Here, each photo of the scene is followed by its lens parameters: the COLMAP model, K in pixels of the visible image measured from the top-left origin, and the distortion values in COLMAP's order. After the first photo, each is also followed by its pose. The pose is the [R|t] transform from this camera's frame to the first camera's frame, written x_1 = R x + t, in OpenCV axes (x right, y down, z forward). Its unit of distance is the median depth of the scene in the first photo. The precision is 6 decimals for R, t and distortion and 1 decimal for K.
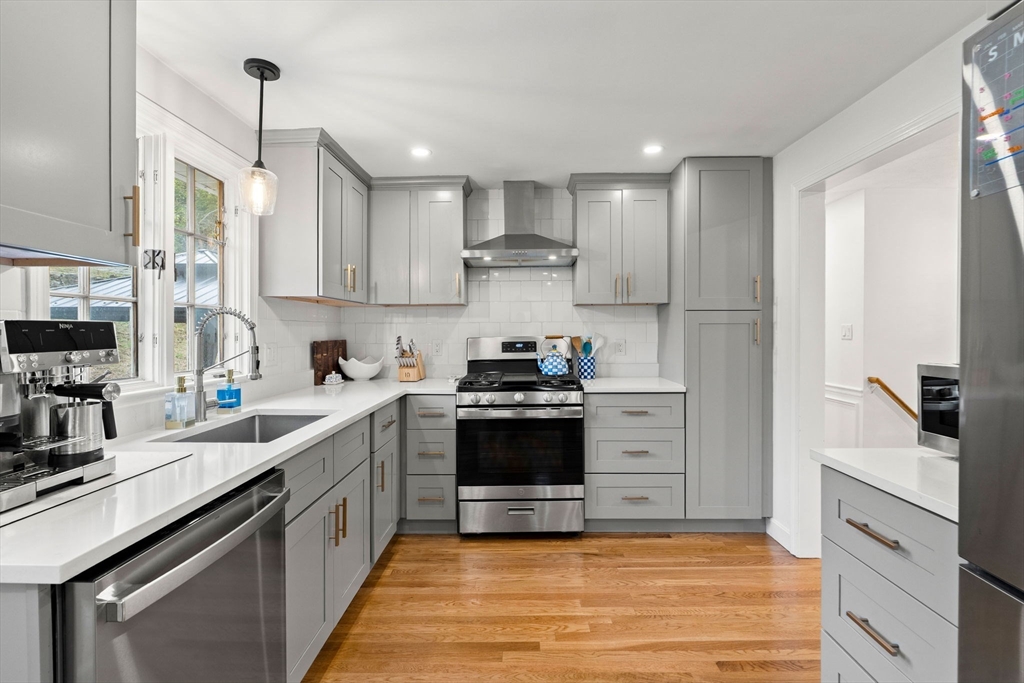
lens RADIAL K [[467.9, 0, 513.1], [0, 467.9, 334.6], [0, 0, 1]] dist [0.001689, -0.000081]
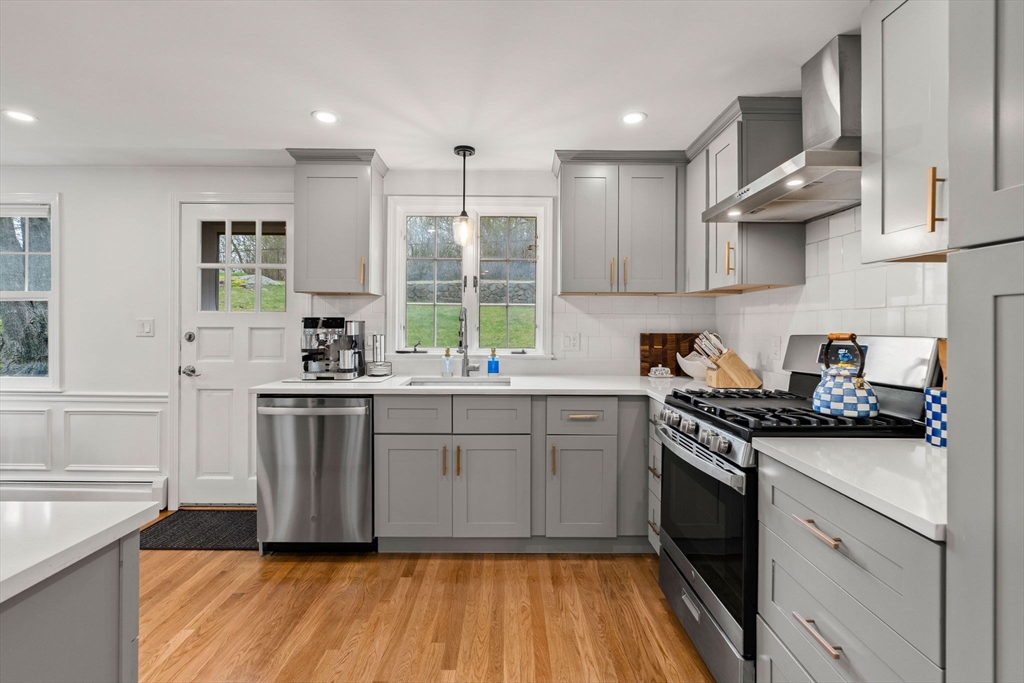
lens RADIAL K [[467.9, 0, 511.7], [0, 467.9, 322.3], [0, 0, 1]] dist [0.001689, -0.000081]
pose [[0.017947, 0.001029, -0.999838, 0.693601], [-0.011597, 0.999932, 0.000821, -0.008344], [0.999772, 0.011581, 0.017958, 0.786649]]
